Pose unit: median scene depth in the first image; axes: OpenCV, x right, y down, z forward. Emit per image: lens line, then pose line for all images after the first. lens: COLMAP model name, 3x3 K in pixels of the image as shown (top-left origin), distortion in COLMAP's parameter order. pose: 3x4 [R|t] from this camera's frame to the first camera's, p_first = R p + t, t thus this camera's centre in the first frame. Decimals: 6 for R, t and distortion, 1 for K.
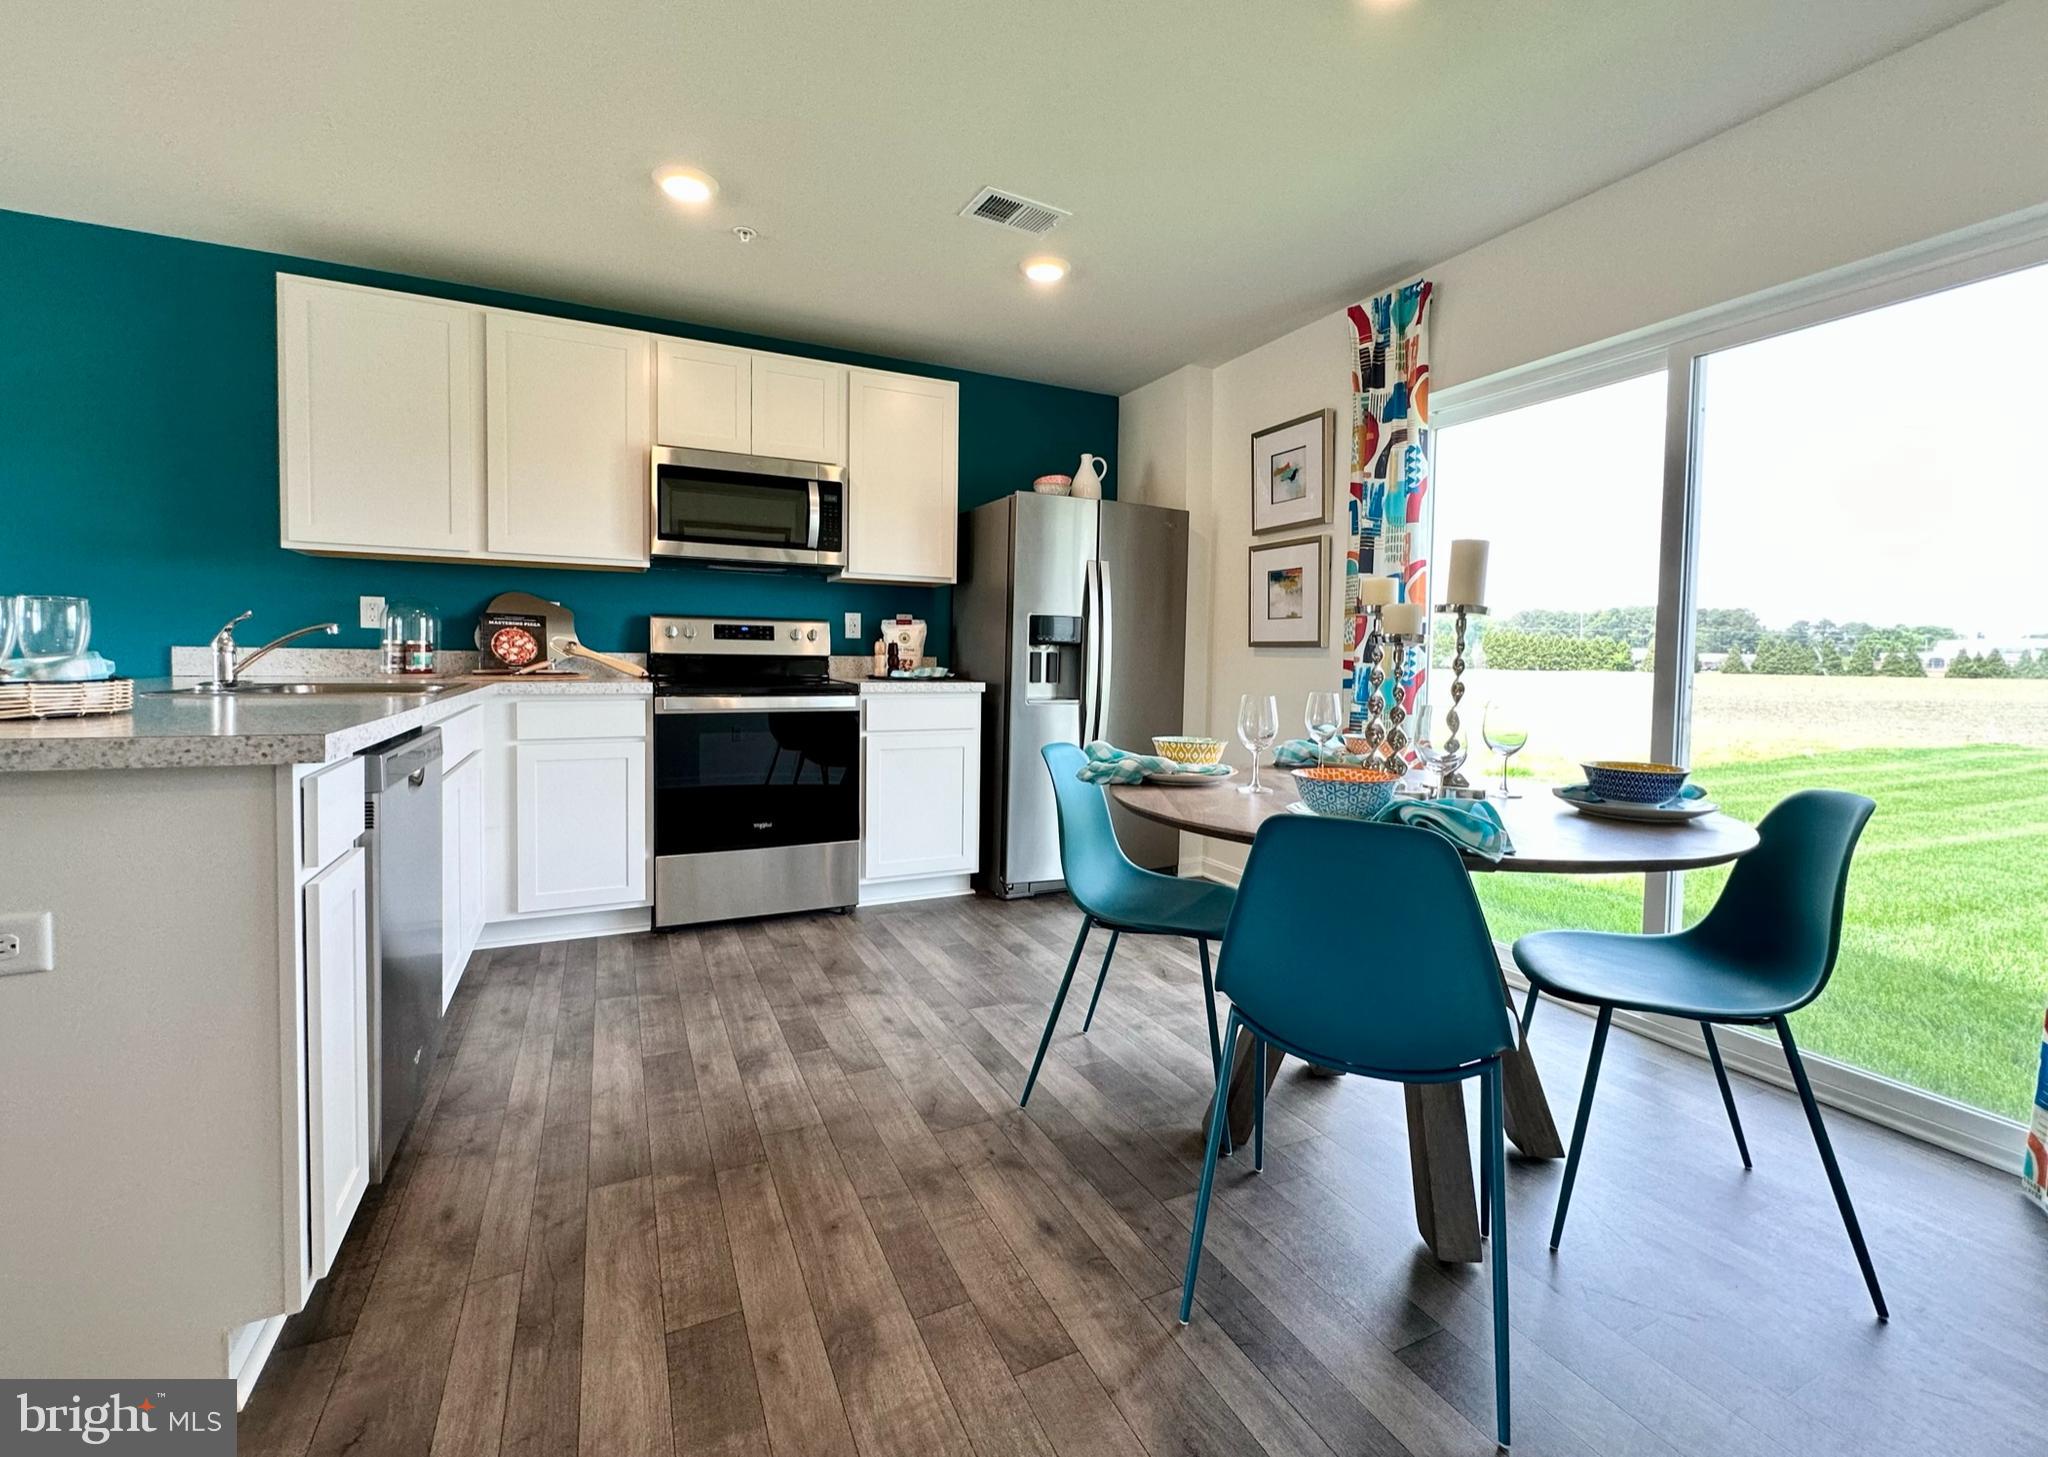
lens RADIAL K [[851.1, 0, 1033.8], [0, 851.1, 689.4], [0, 0, 1]] dist [0.002873, 0.000194]
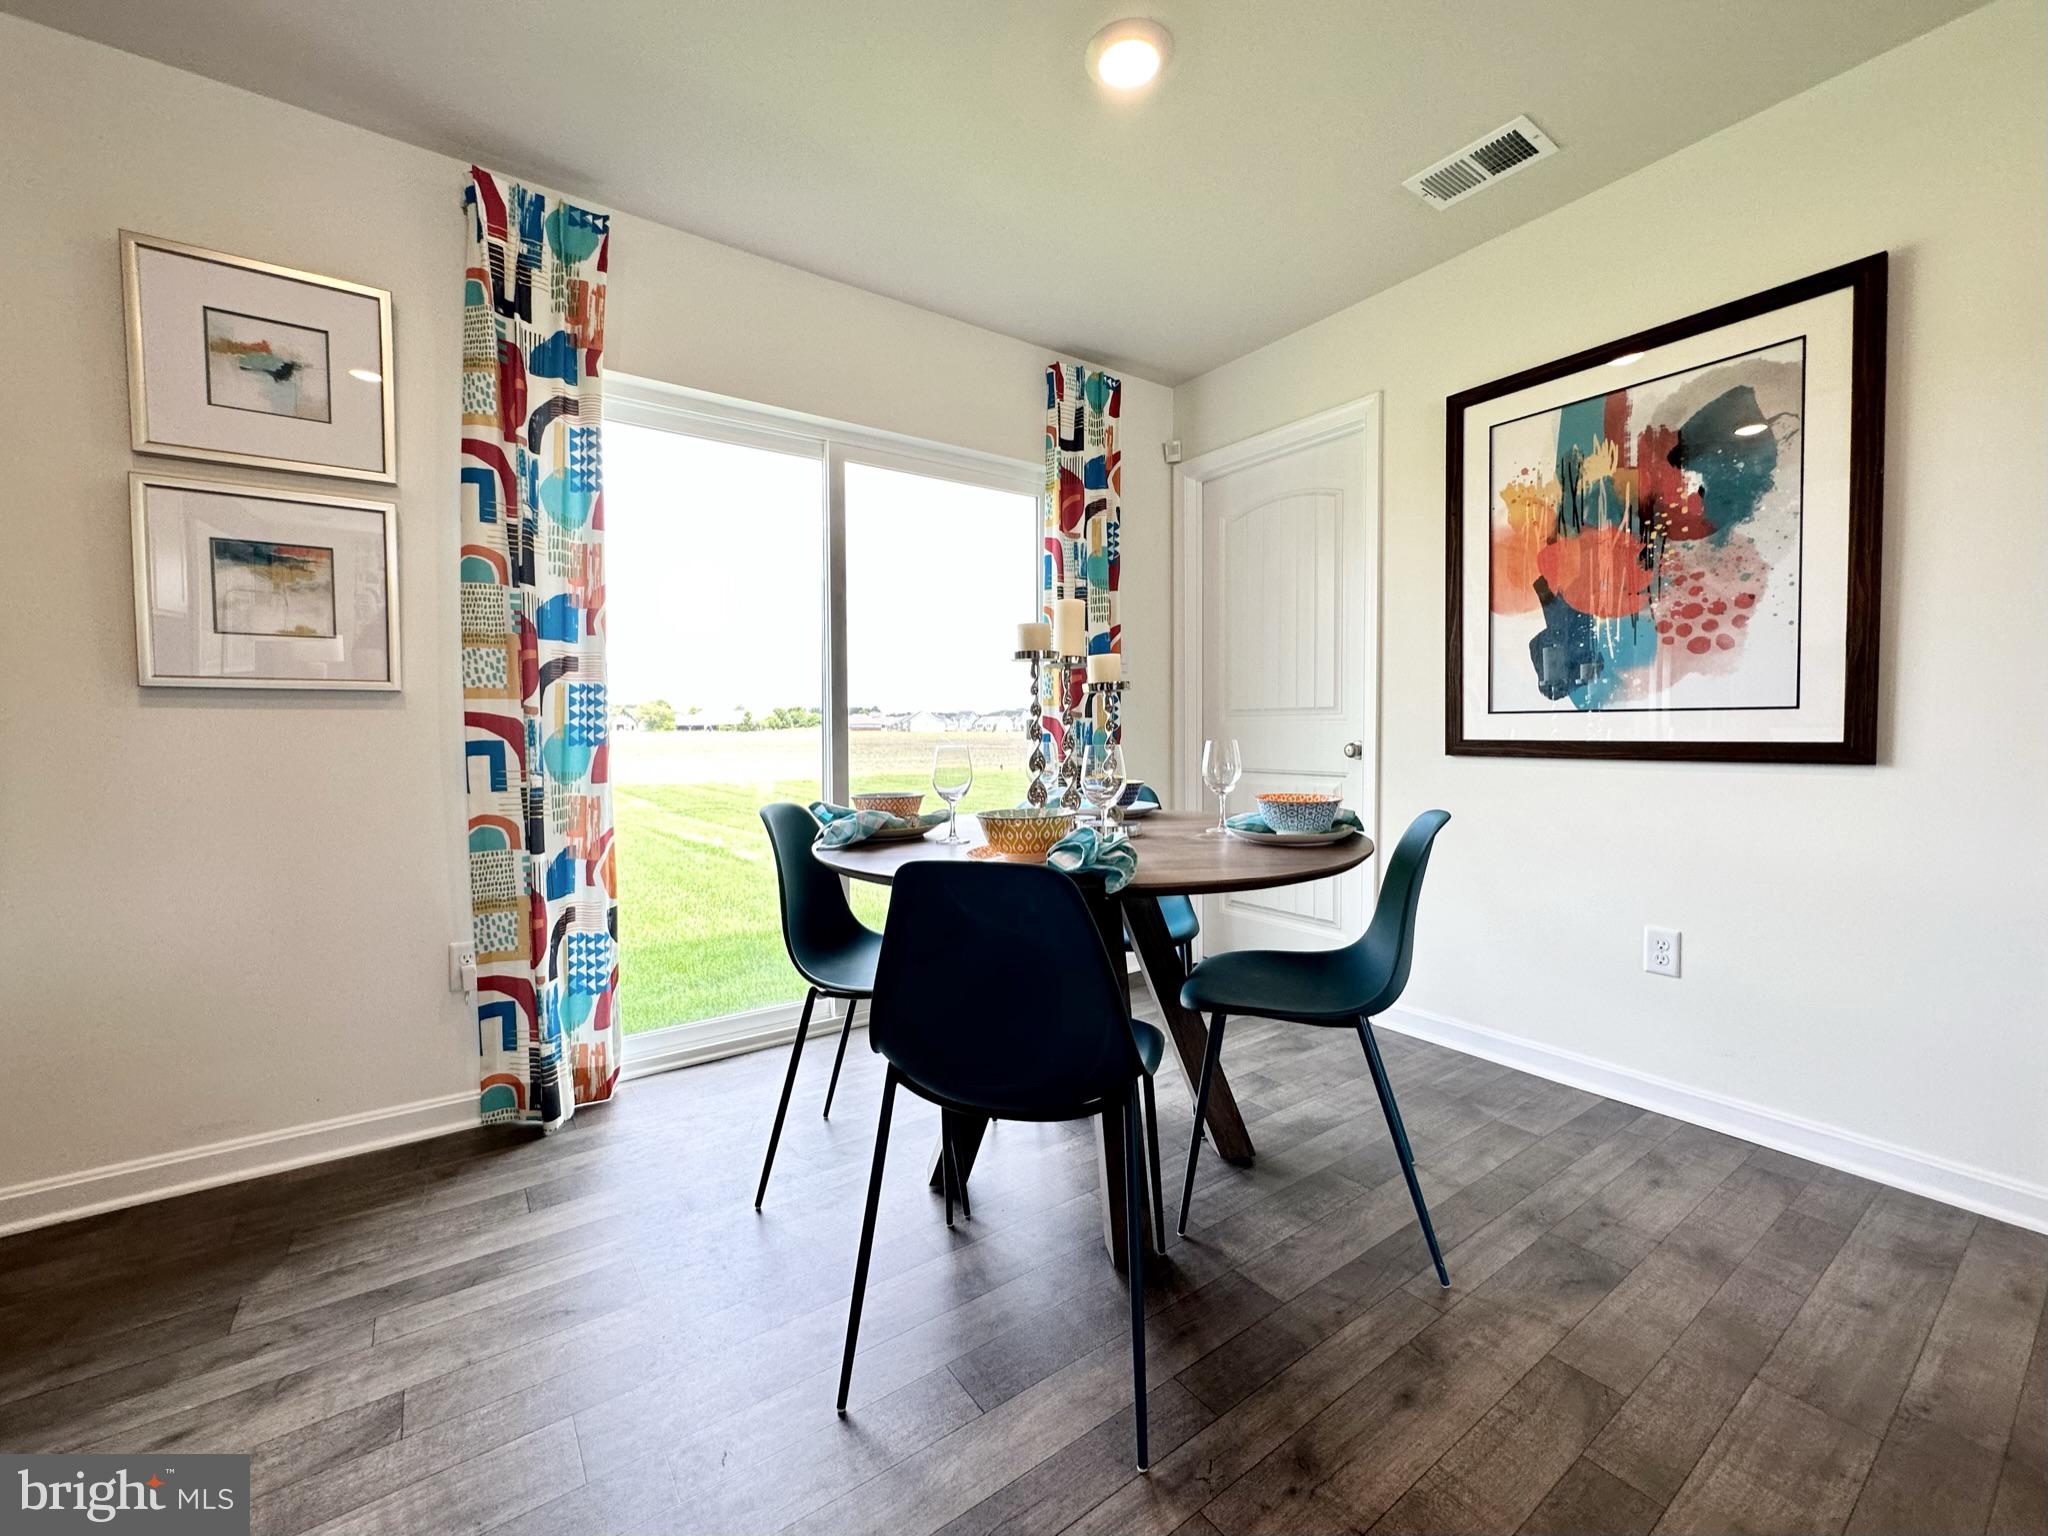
lens RADIAL K [[843.0, 0, 1027.2], [0, 843.0, 754.2], [0, 0, 1]] dist [-0.003684, 0.001394]
pose [[-0.162584, -0.046348, 0.985606, -0.340879], [0.044487, 0.997536, 0.054247, -0.018951], [-0.985691, 0.052666, -0.160121, 0.699995]]
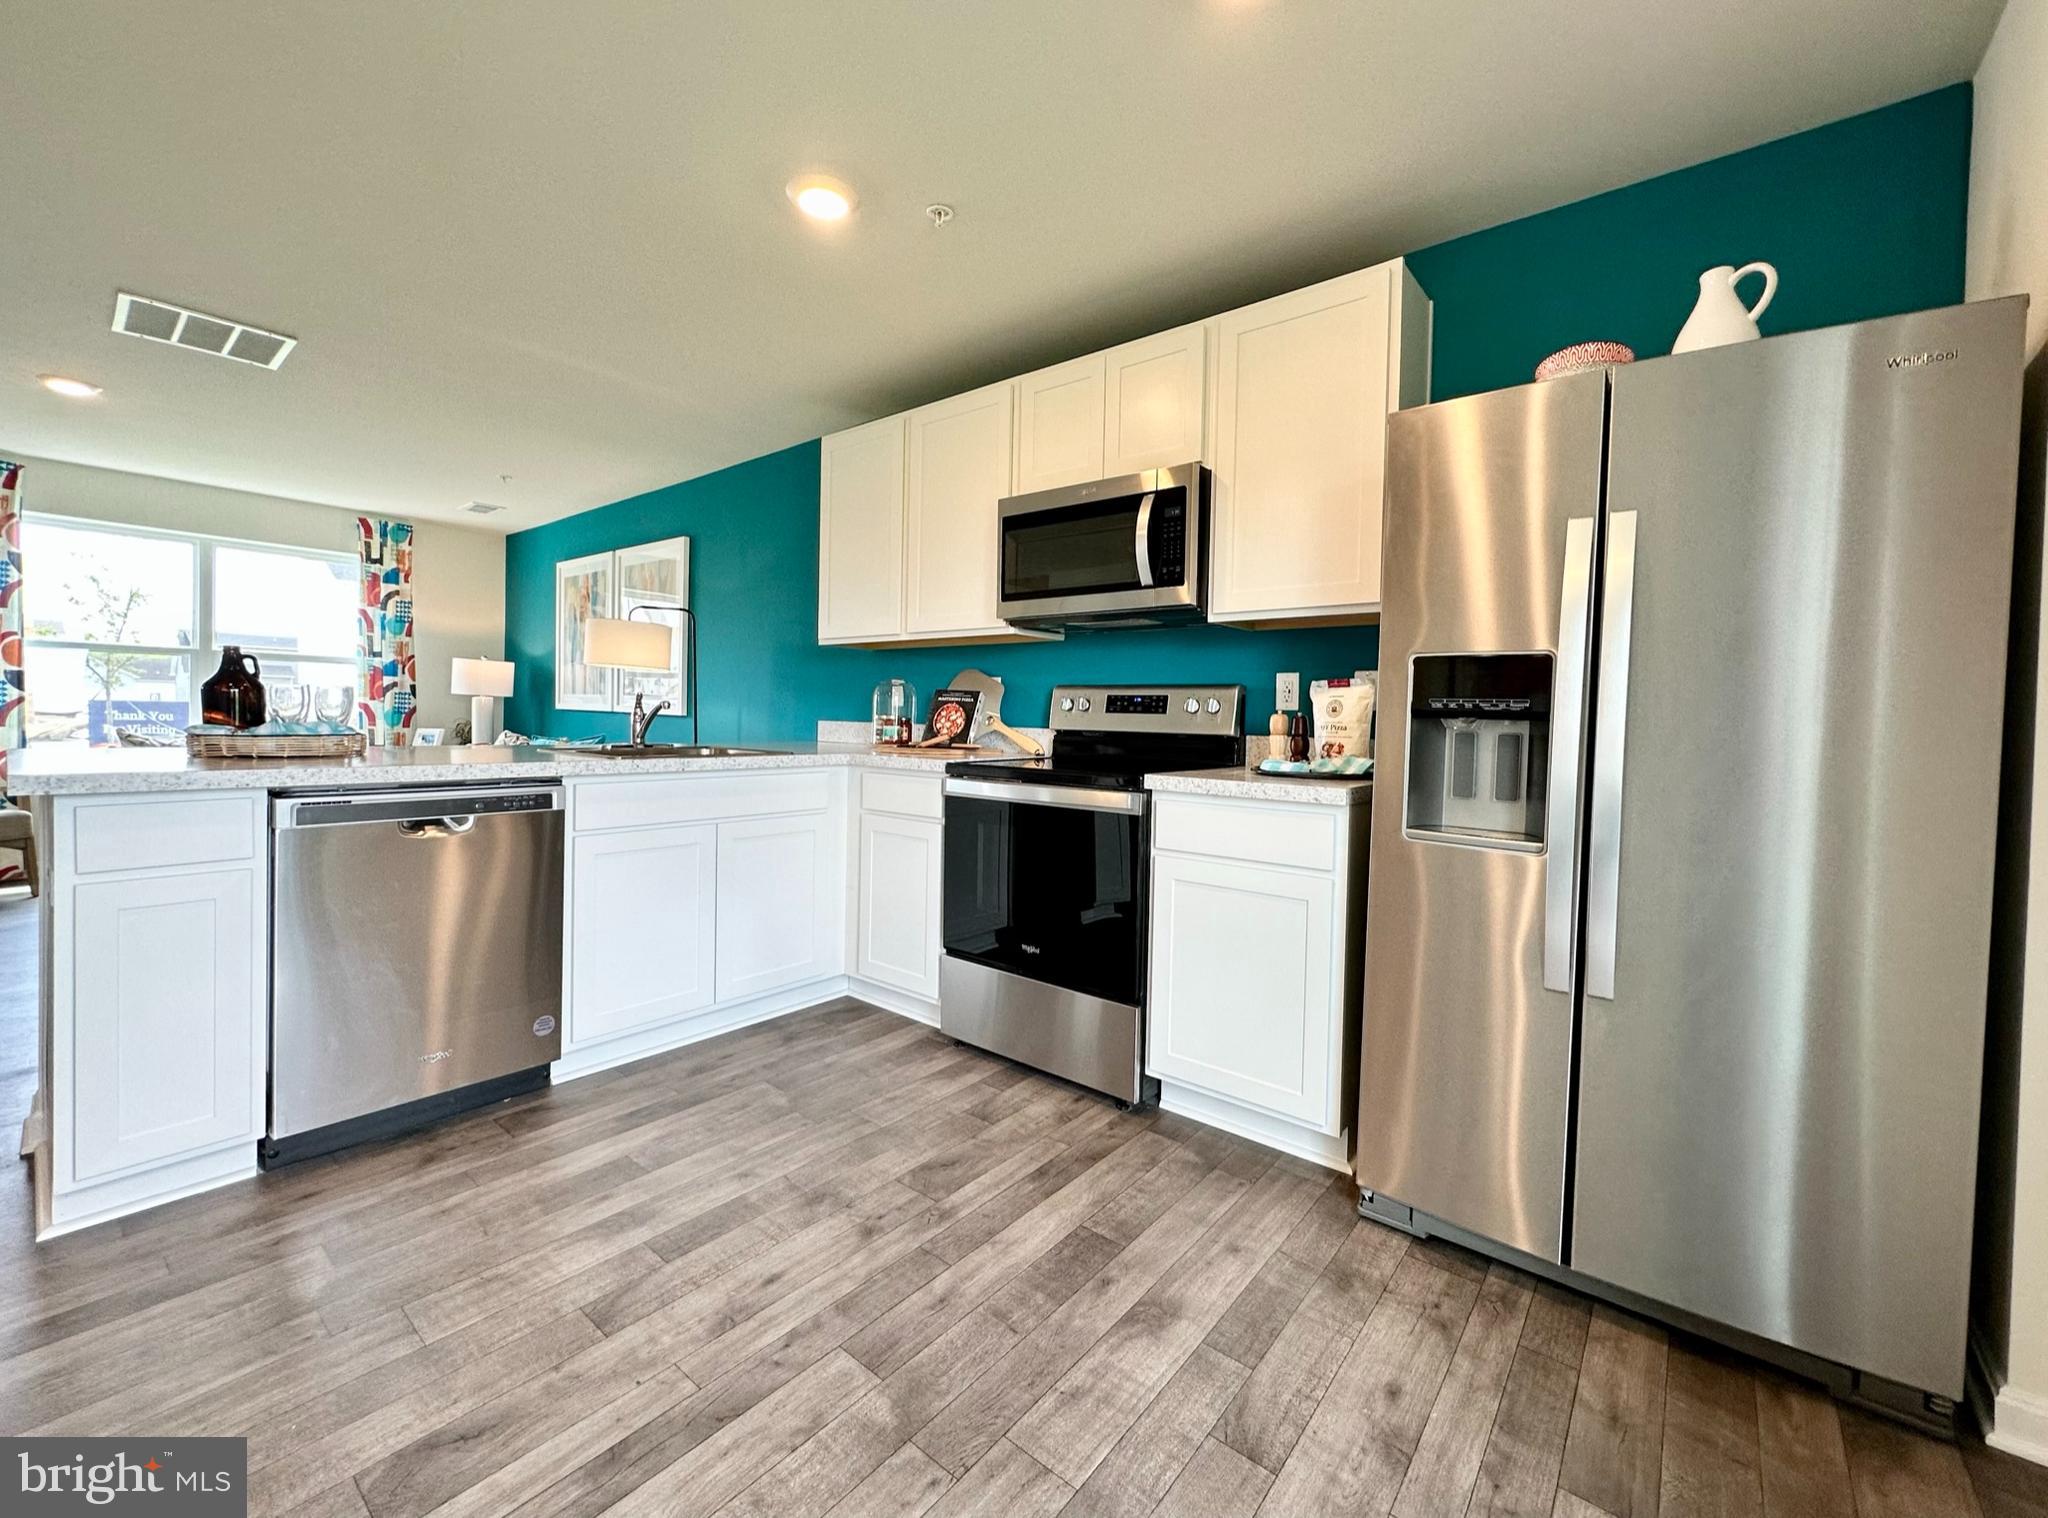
lens RADIAL K [[843.0, 0, 1048.5], [0, 843.0, 734.0], [0, 0, 1]] dist [-0.003684, 0.001394]
pose [[0.426366, 0.014853, -0.904429, 0.381482], [-0.053013, 0.998557, -0.008593, -0.031469], [0.902996, 0.051610, 0.426538, 0.670440]]
